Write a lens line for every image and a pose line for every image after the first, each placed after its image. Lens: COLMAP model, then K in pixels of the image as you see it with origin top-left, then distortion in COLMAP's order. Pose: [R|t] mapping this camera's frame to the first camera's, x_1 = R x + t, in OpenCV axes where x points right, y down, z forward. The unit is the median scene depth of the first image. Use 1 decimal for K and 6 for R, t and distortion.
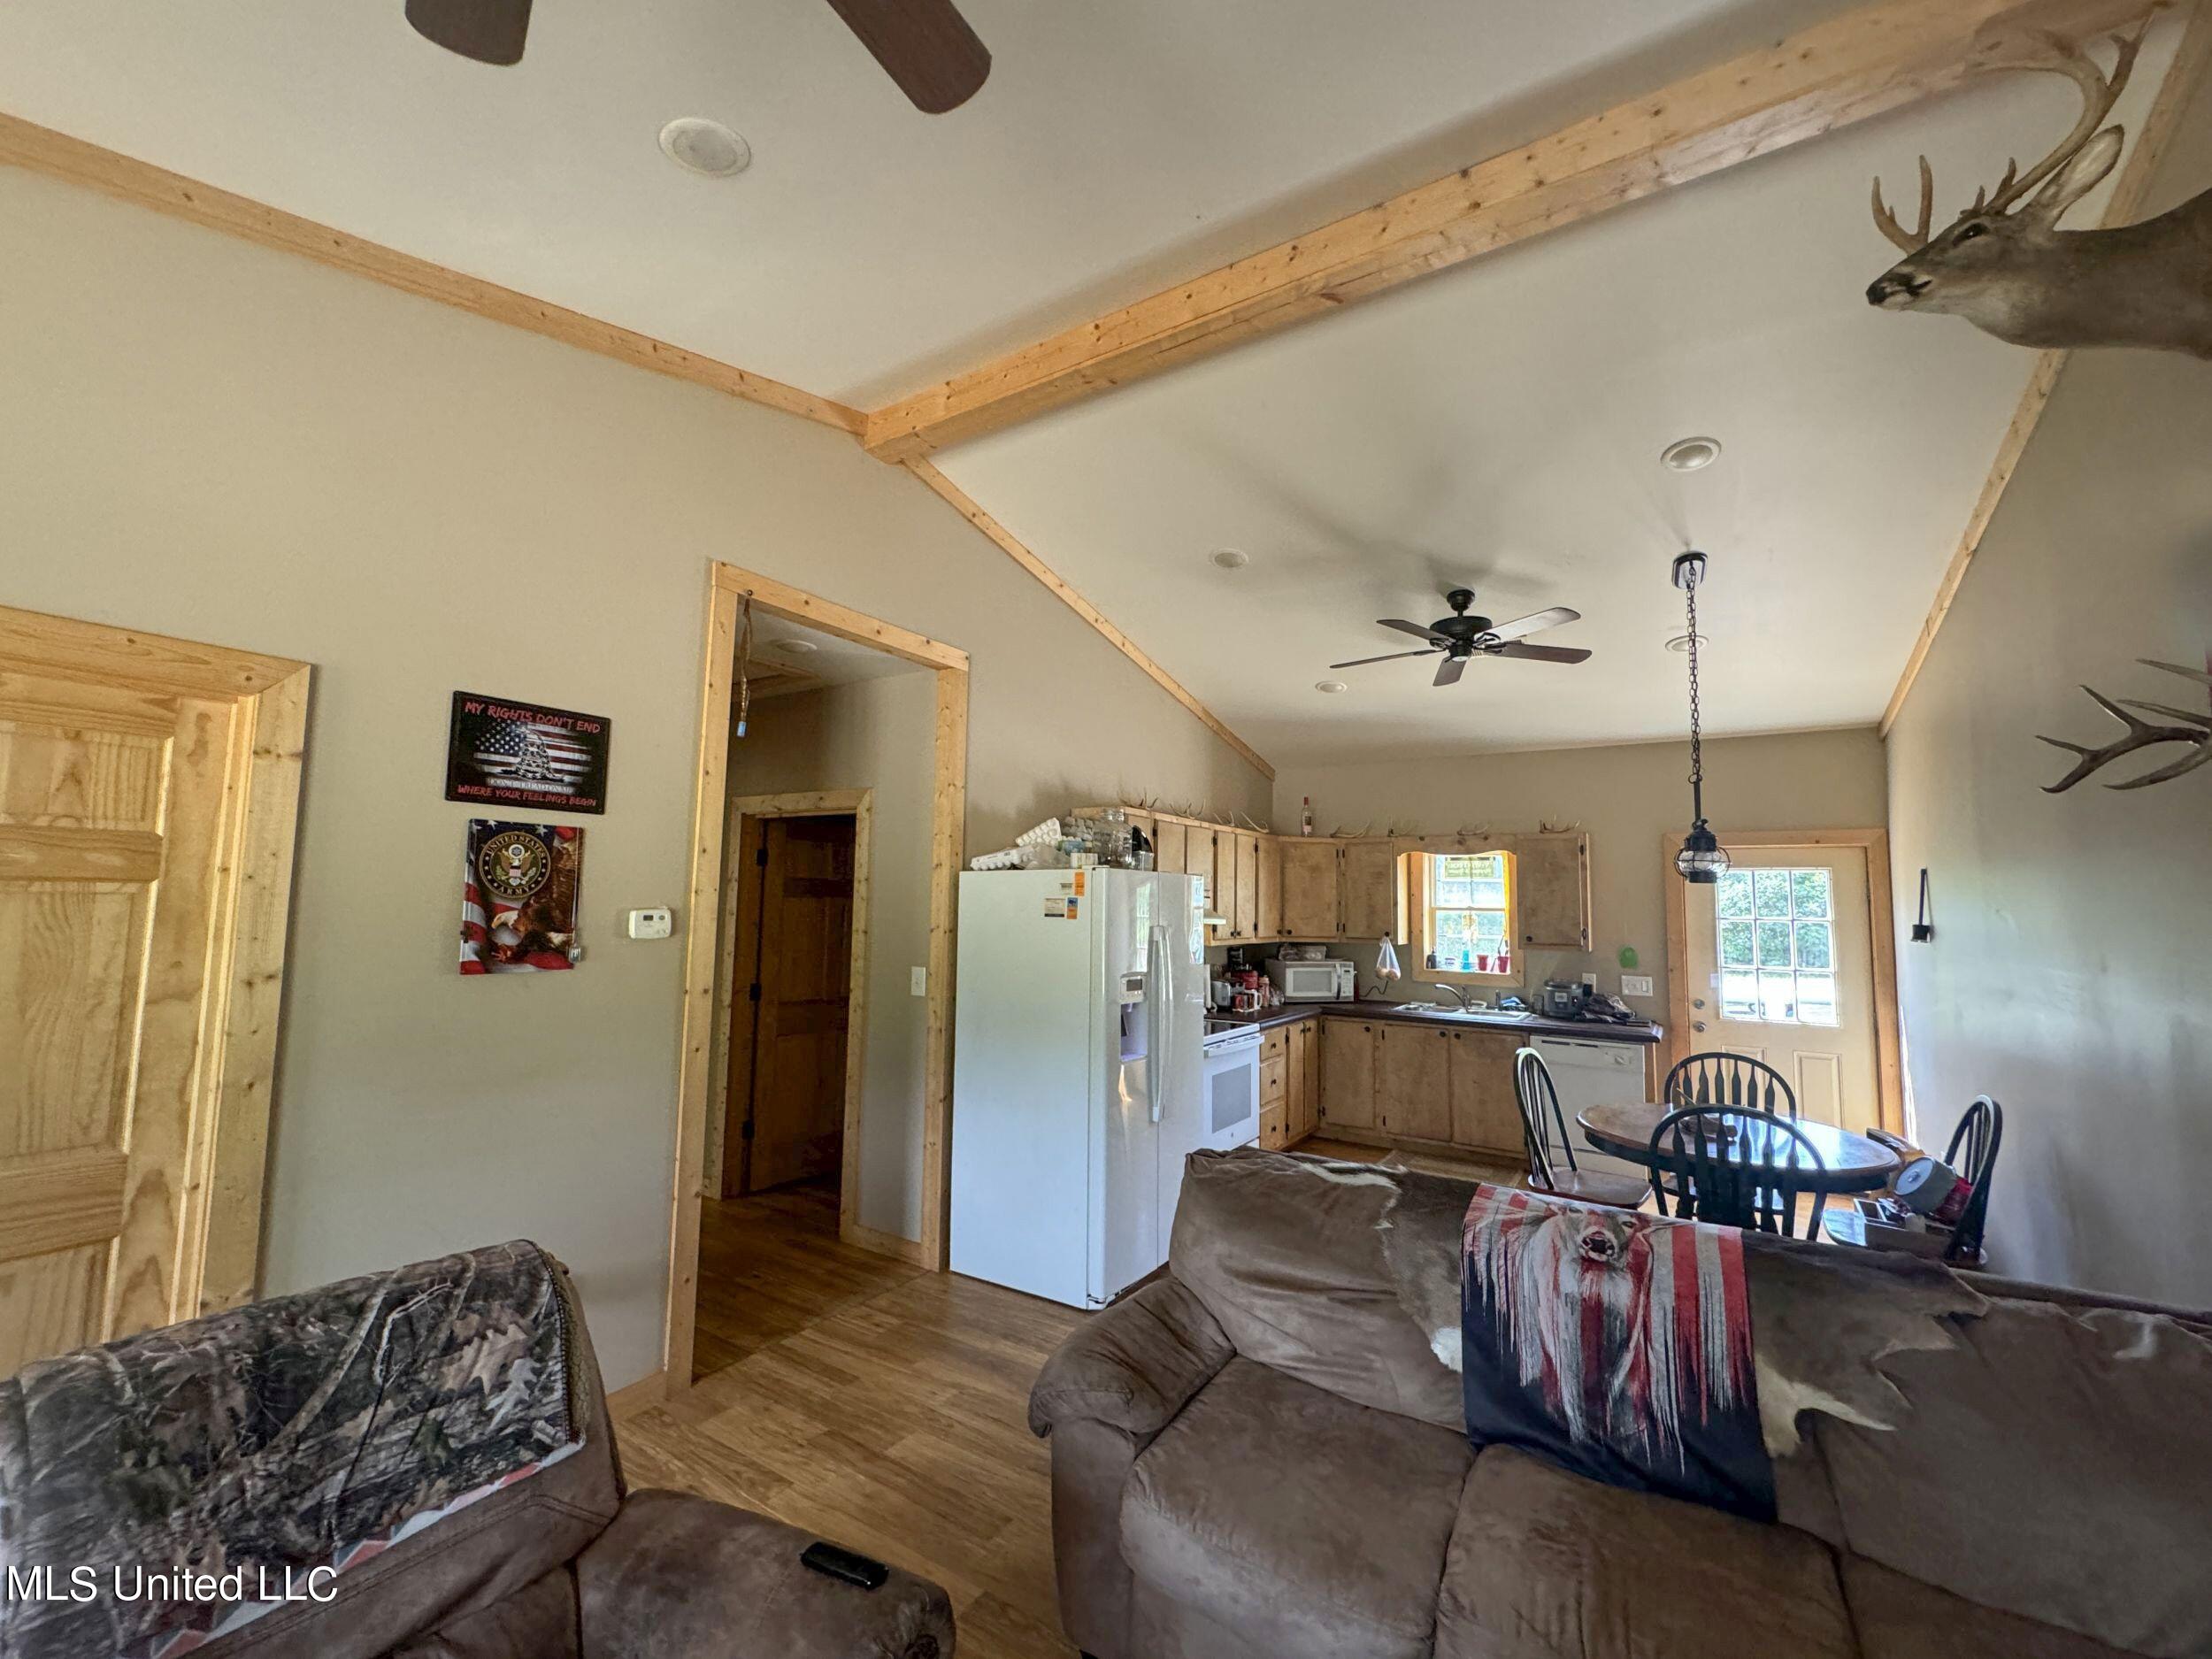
lens RADIAL K [[896.3, 0, 1105.7], [0, 896.3, 831.2], [0, 0, 1]] dist [-0.006176, 0.001086]
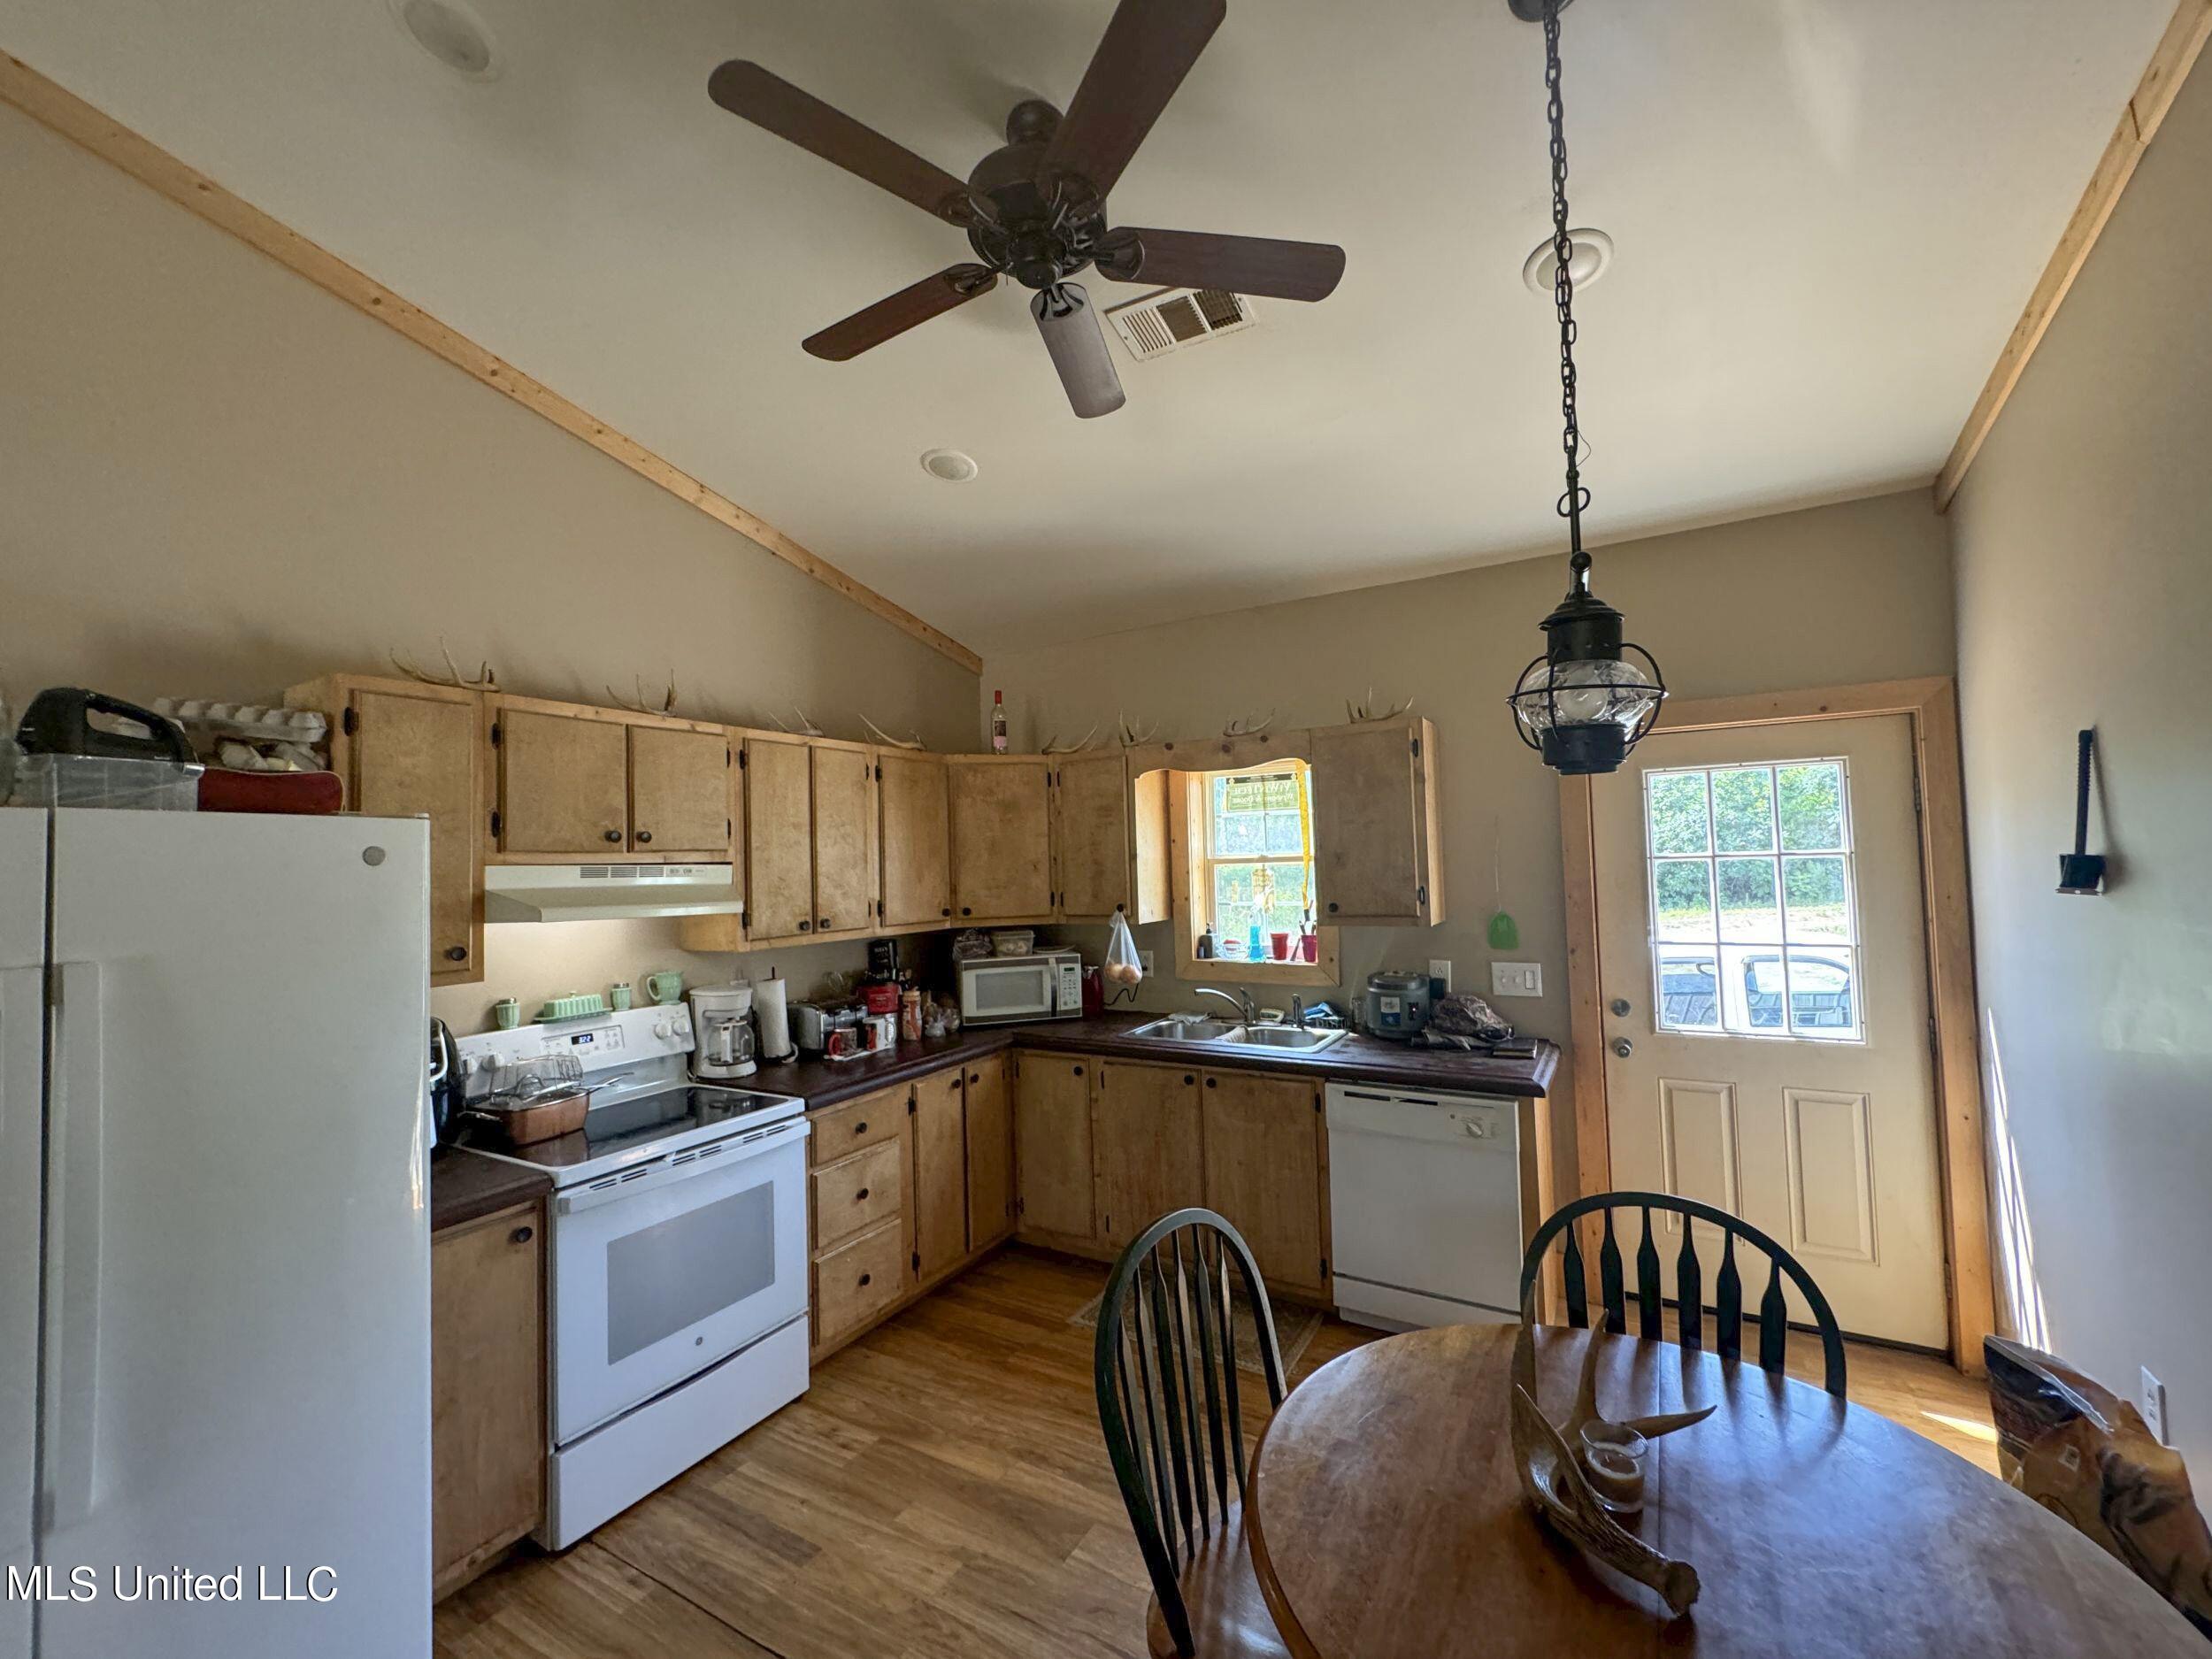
lens RADIAL K [[896.3, 0, 1107.5], [0, 896.3, 830.2], [0, 0, 1]] dist [-0.006176, 0.001086]
pose [[0.997926, -0.045481, 0.045563, 0.299217], [0.043445, 0.998055, 0.044718, 0.037768], [-0.047509, -0.042645, 0.997960, 0.426089]]
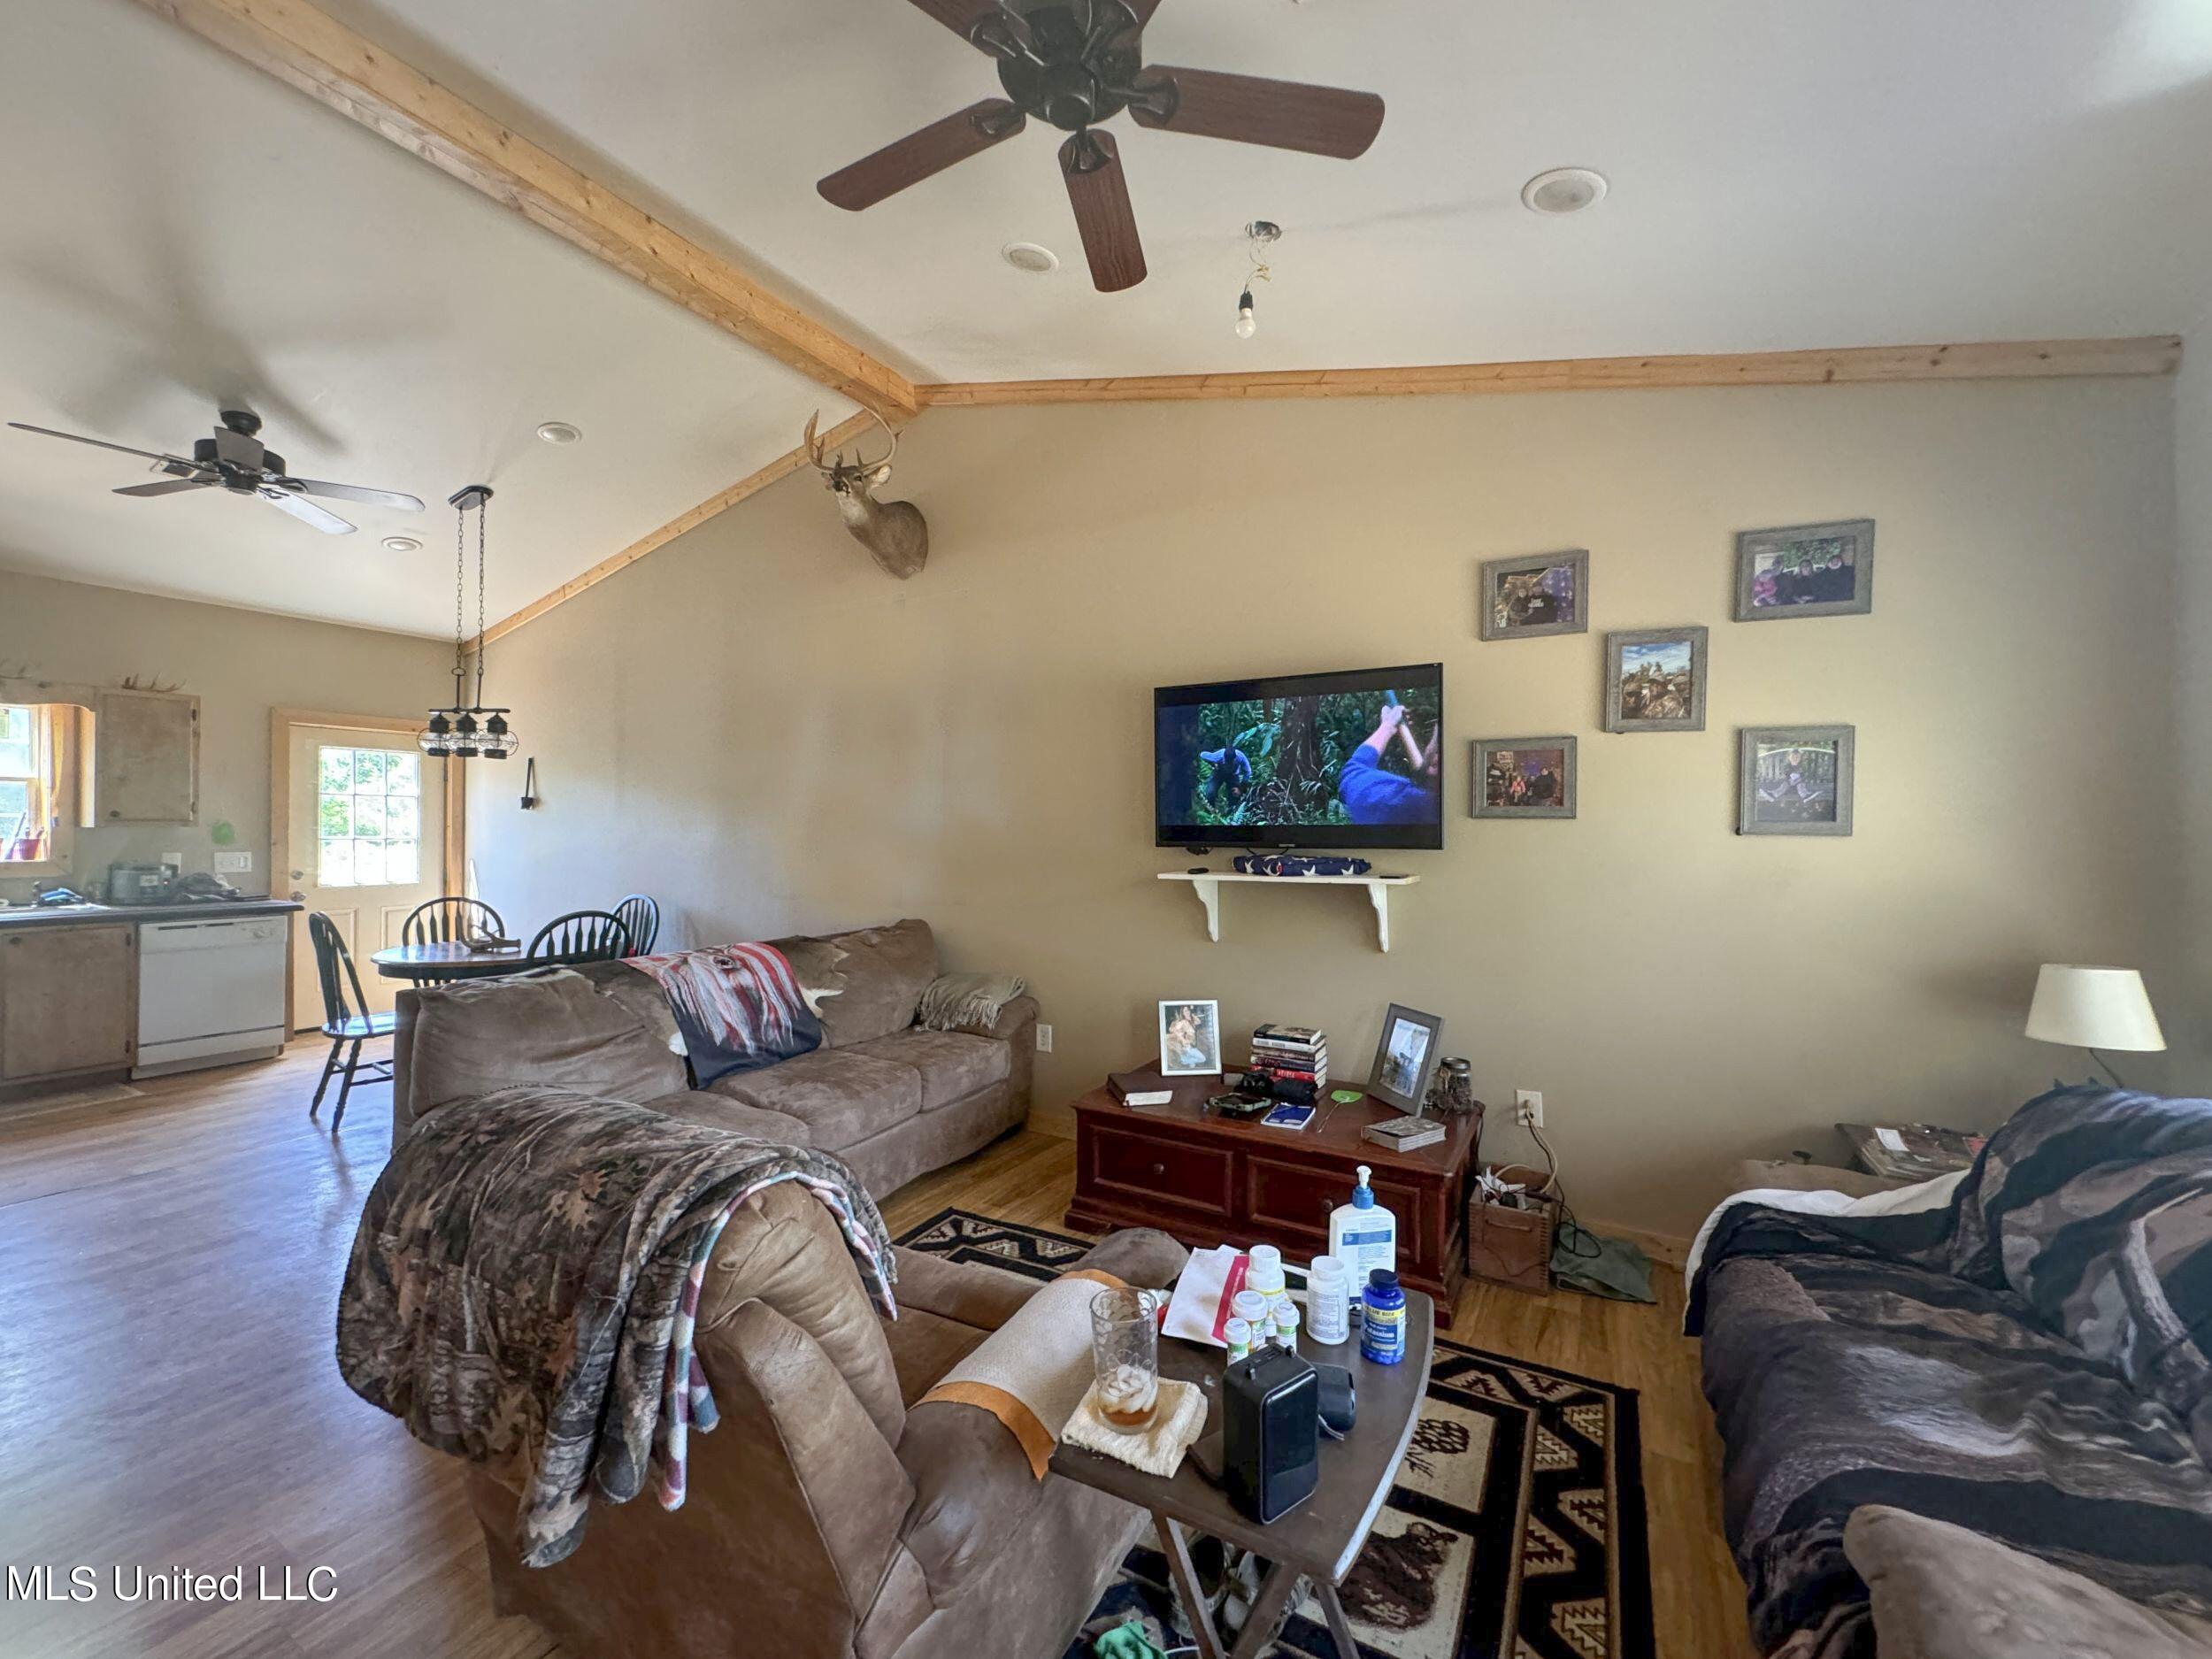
lens RADIAL K [[896.3, 0, 1106.1], [0, 896.3, 831.1], [0, 0, 1]] dist [-0.006176, 0.001086]
pose [[-0.065963, -0.020882, 0.997604, -0.411477], [-0.091563, 0.995689, 0.014788, 0.038758], [-0.993612, -0.090368, -0.067591, 0.134009]]
